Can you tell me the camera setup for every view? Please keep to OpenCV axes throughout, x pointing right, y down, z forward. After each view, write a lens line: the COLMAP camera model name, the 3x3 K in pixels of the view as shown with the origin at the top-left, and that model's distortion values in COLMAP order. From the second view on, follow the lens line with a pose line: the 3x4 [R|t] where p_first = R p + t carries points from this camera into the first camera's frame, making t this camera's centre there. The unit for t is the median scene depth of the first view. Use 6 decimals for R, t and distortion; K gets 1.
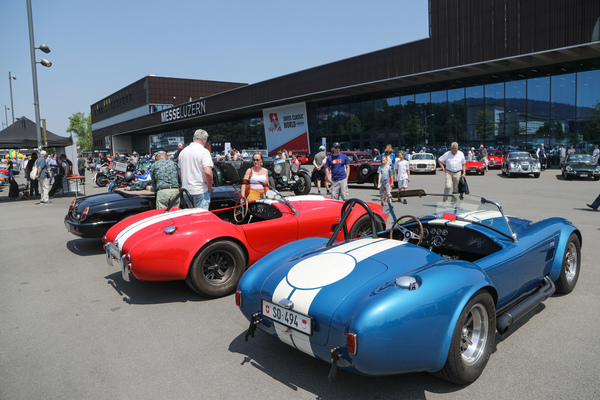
lens RADIAL K [[468.2, 0, 303.1], [0, 468.2, 203.2], [0, 0, 1]] dist [-0.090213, 0.005822]
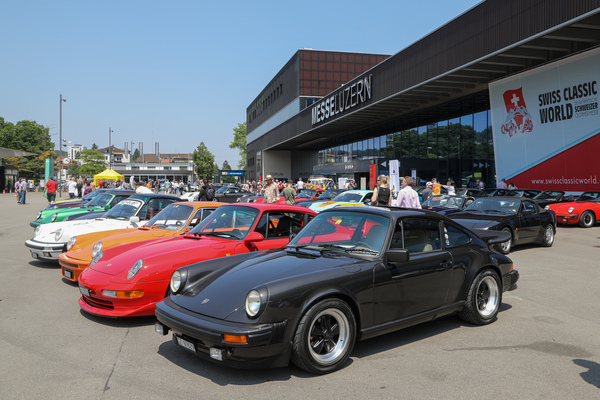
lens RADIAL K [[589.3, 0, 304.0], [0, 589.3, 195.7], [0, 0, 1]] dist [-0.058755, 0.000000]
pose [[0.911264, 0.035023, -0.410331, -0.019402], [-0.068948, 0.995288, -0.068170, -0.055979], [0.406010, 0.090413, 0.909385, 0.507953]]
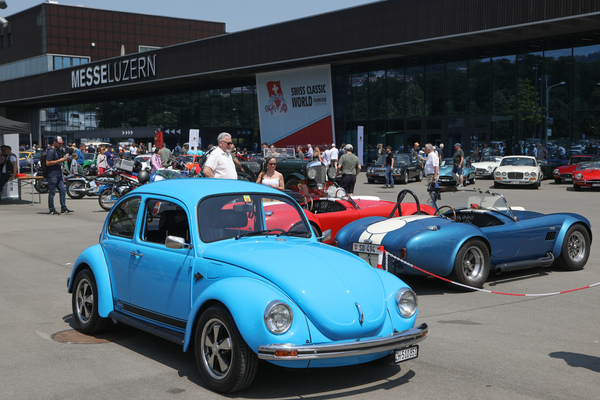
lens RADIAL K [[891.6, 0, 300.9], [0, 891.6, 200.8], [0, 0, 1]] dist [0.123502, 0.000000]
pose [[0.999604, 0.024664, -0.013570, -0.012489], [-0.025291, 0.998521, -0.048128, 0.011276], [0.012363, 0.048452, 0.998749, -0.123634]]
